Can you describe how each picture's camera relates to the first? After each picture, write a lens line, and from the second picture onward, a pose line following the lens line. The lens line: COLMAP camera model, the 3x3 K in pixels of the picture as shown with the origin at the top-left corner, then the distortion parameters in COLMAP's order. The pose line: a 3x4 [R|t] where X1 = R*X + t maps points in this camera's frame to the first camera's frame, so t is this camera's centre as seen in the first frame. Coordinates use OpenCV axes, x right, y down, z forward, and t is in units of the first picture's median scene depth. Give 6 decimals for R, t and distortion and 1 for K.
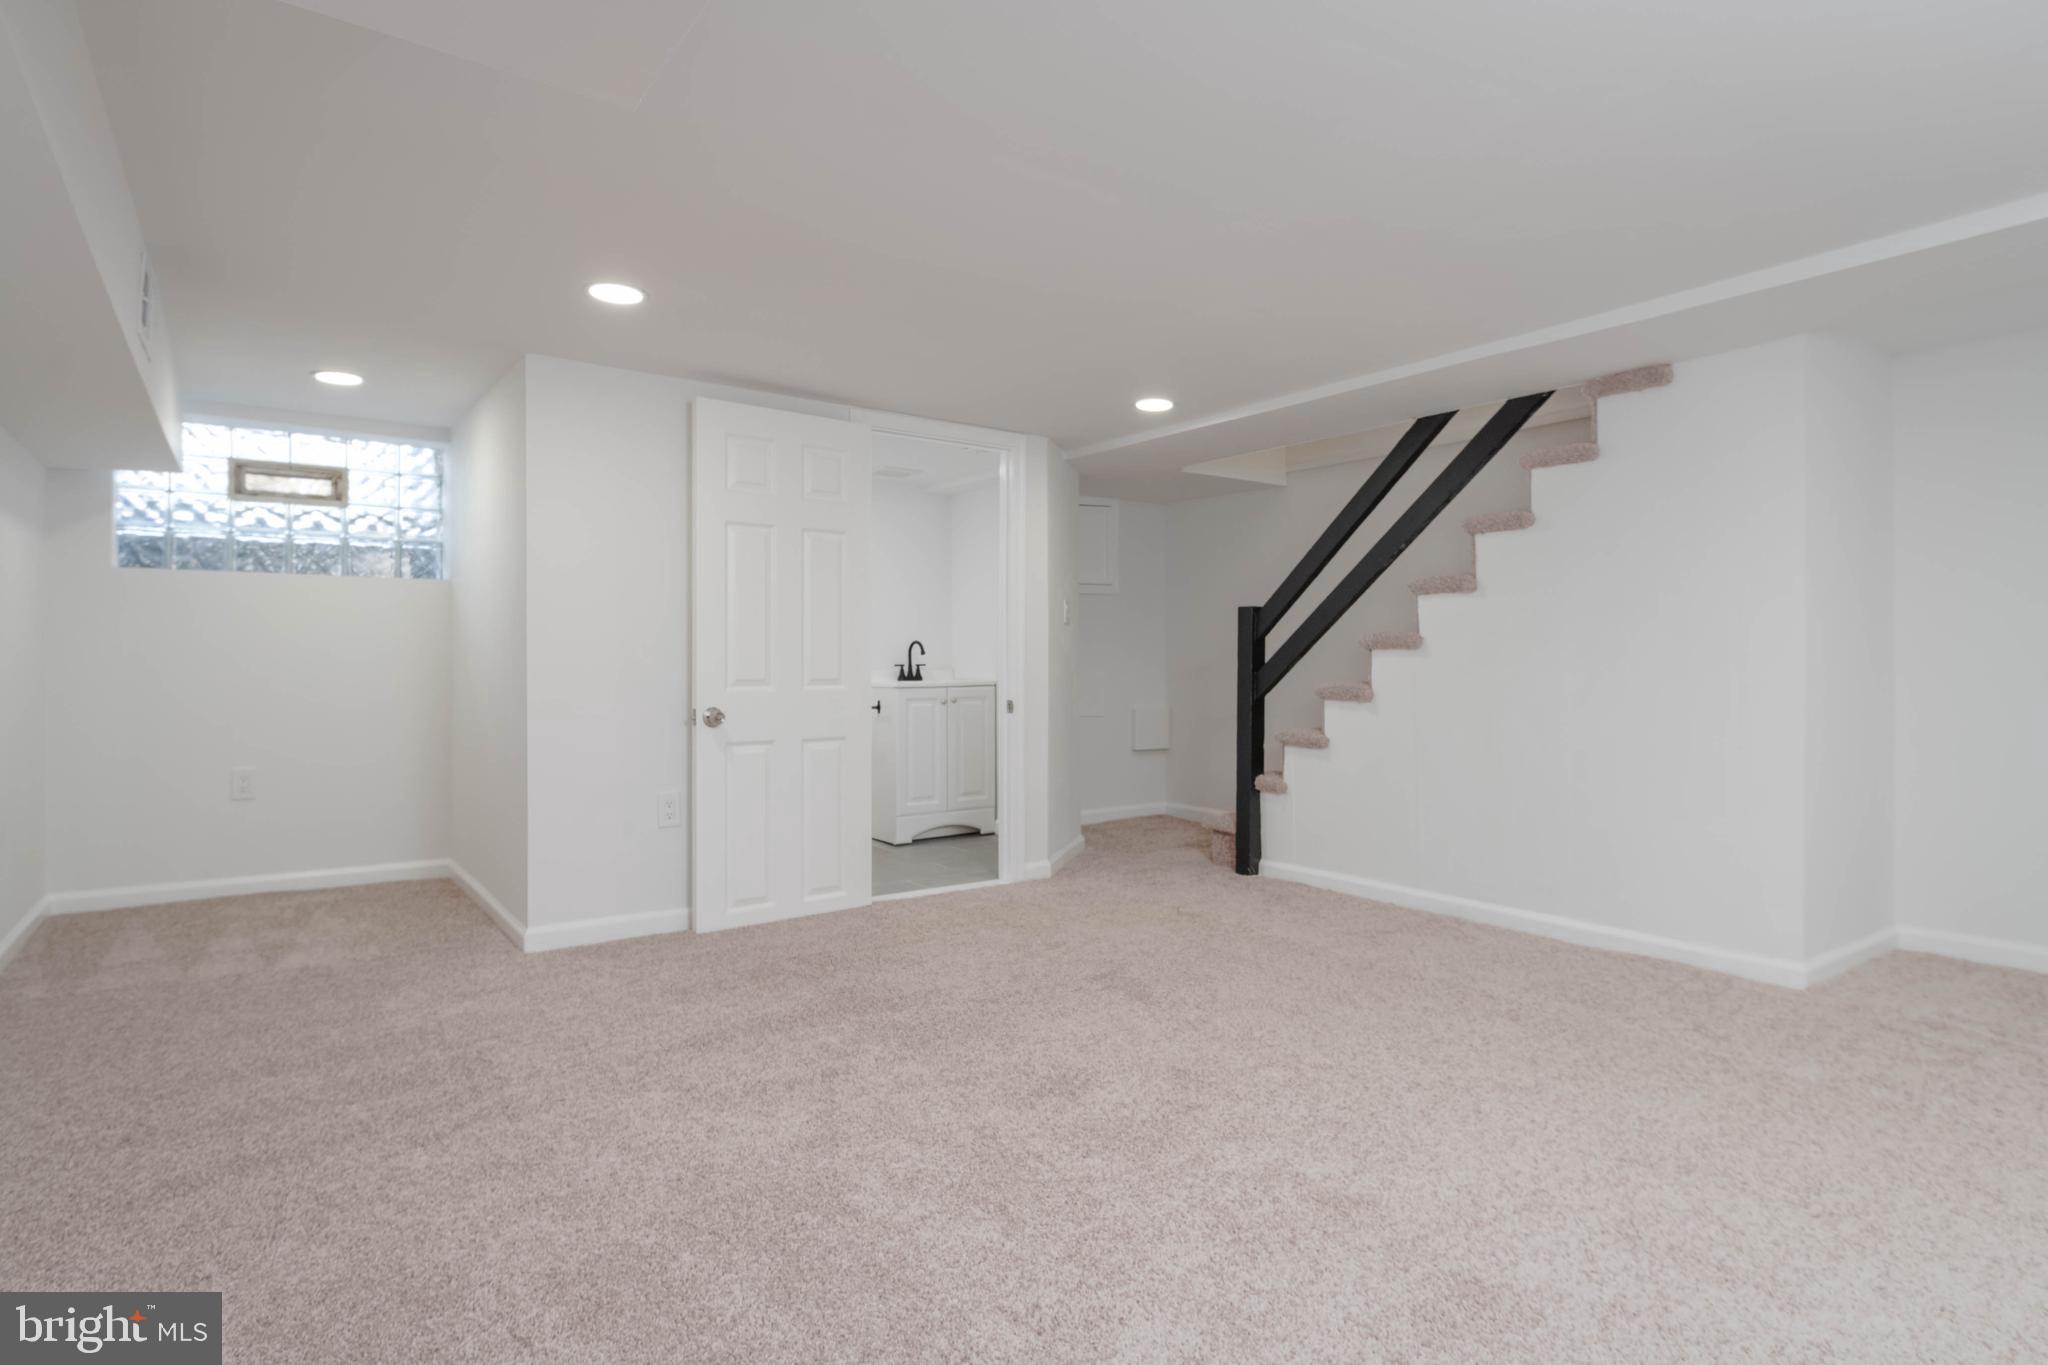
lens RADIAL K [[1090.5, 0, 1026.6], [0, 1090.5, 664.6], [0, 0, 1]] dist [0.018117, -0.000319]
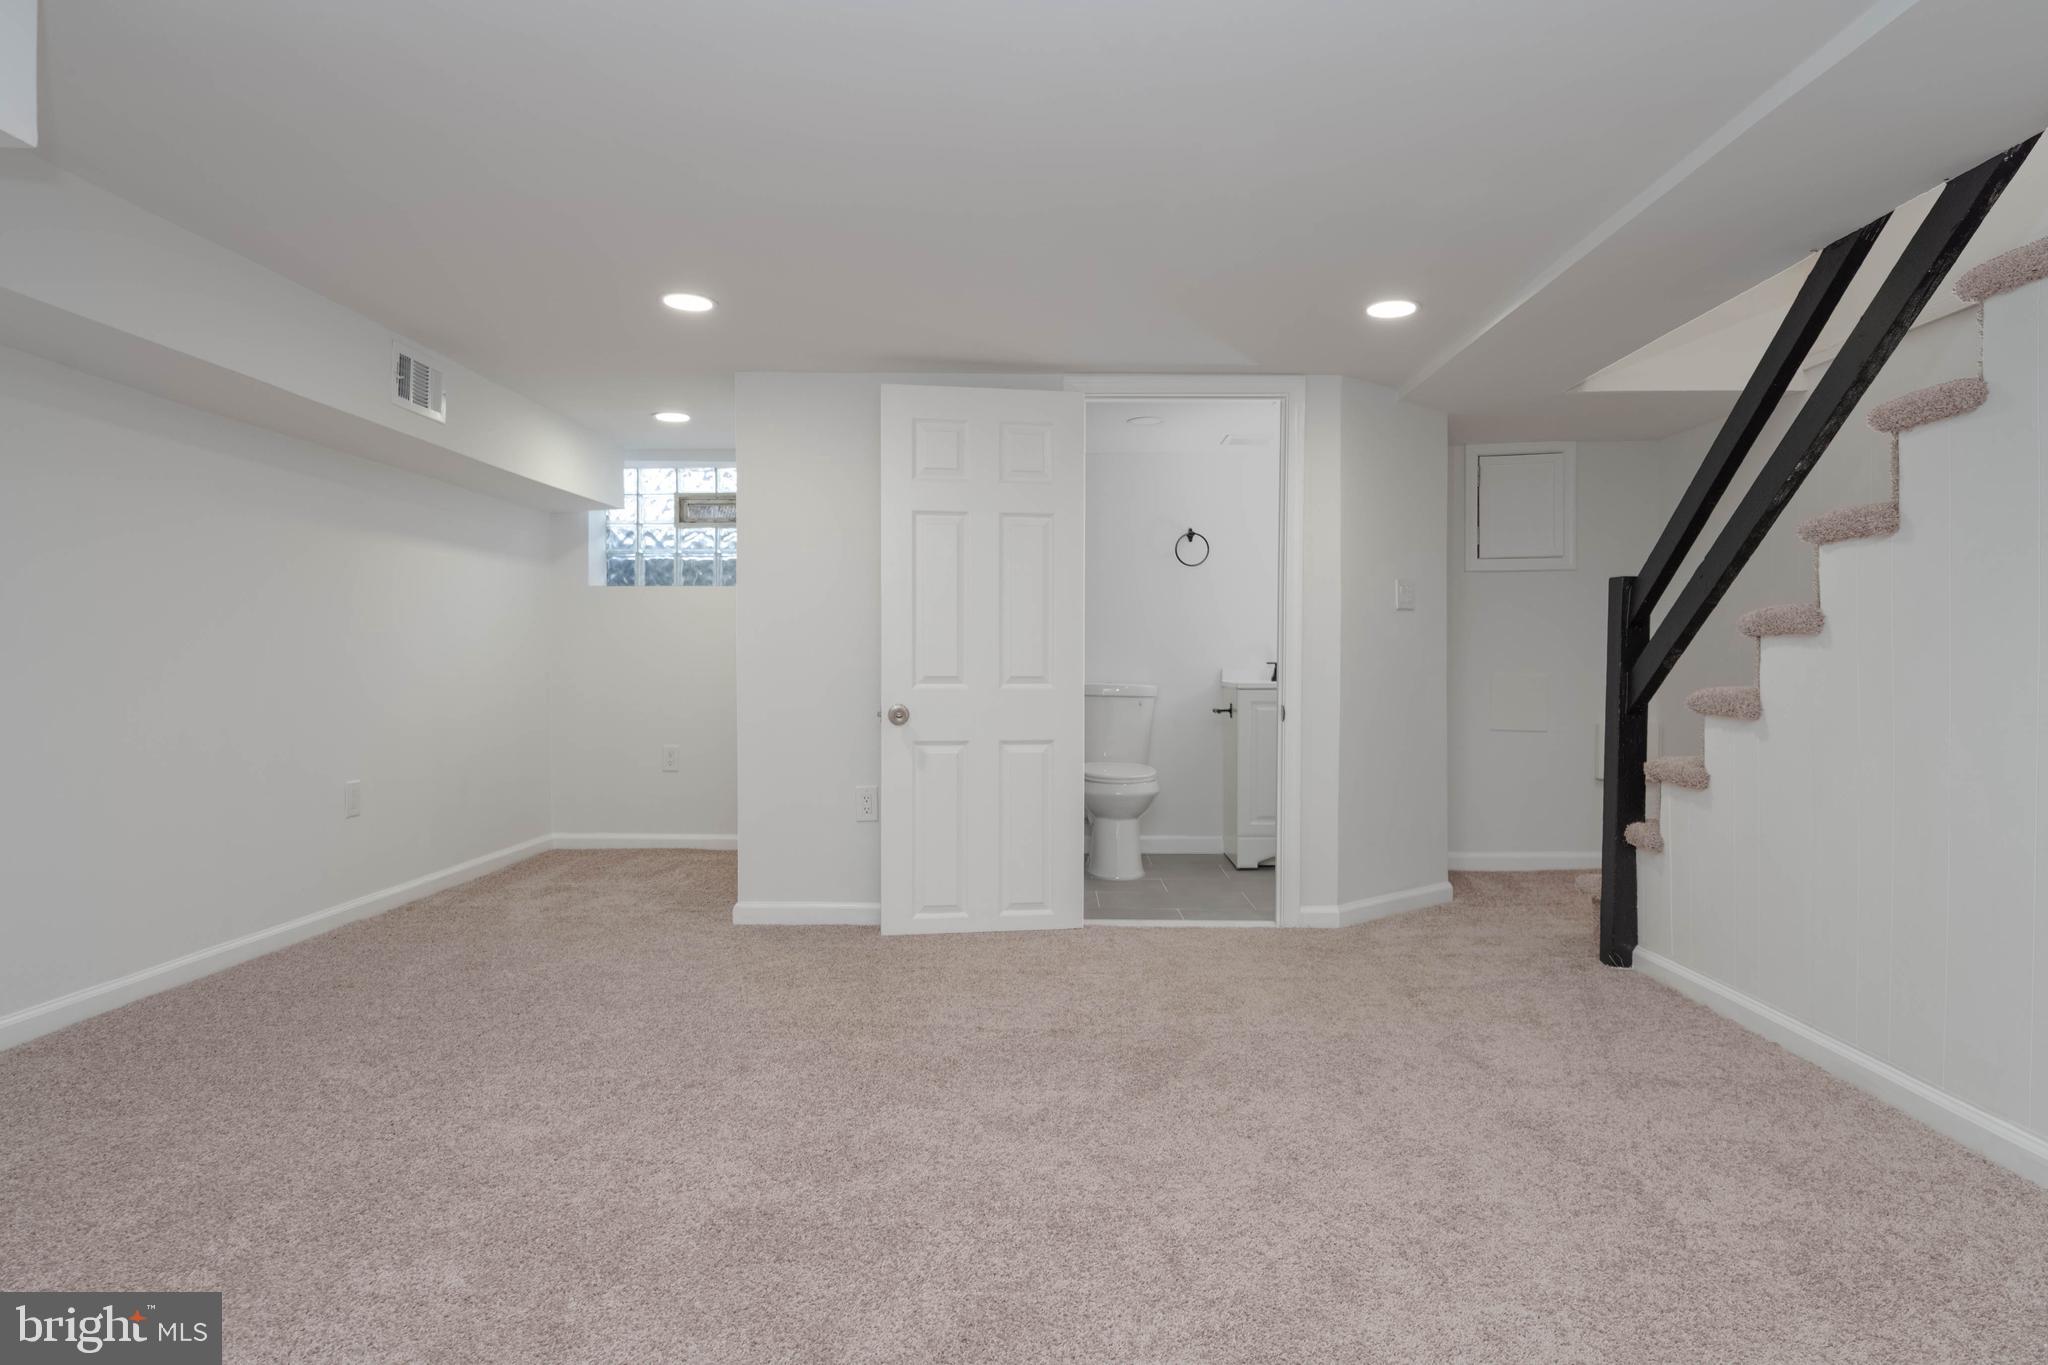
lens RADIAL K [[1109.2, 0, 1025.3], [0, 1109.2, 689.8], [0, 0, 1]] dist [0.004342, -0.000878]
pose [[0.807213, 0.015210, -0.590064, 0.328433], [-0.002692, 0.999752, 0.022087, 0.003258], [0.590254, -0.016240, 0.807054, 0.224013]]
